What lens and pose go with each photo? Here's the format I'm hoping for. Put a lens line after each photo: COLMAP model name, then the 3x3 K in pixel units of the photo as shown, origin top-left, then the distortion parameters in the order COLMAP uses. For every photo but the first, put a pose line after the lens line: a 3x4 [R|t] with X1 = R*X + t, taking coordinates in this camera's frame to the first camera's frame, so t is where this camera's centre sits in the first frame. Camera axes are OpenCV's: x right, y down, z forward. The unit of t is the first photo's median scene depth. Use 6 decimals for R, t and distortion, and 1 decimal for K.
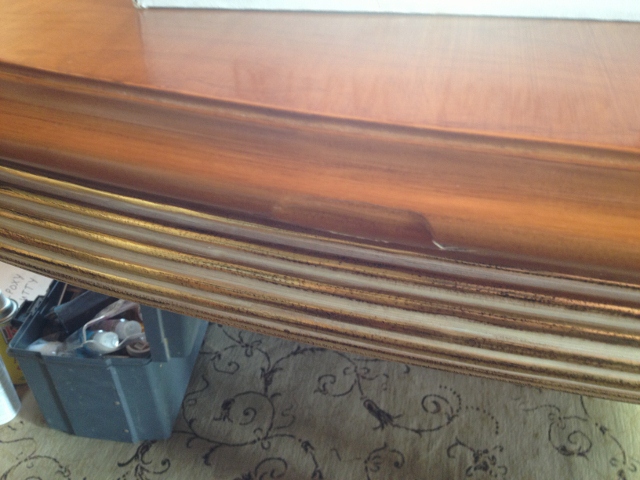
lens RADIAL K [[600.4, 0, 323.1], [0, 600.4, 240.7], [0, 0, 1]] dist [-0.016620, 0.000000]
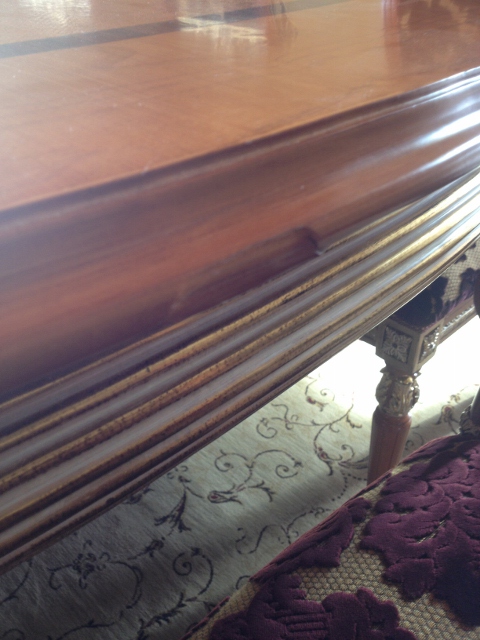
lens RADIAL K [[600.4, 0, 229.6], [0, 600.4, 330.1], [0, 0, 1]] dist [-0.016620, 0.000000]
pose [[0.525652, -0.484724, 0.699095, -0.098444], [0.505905, 0.838797, 0.201195, -0.025002], [-0.683923, 0.247917, 0.686139, 0.083203]]
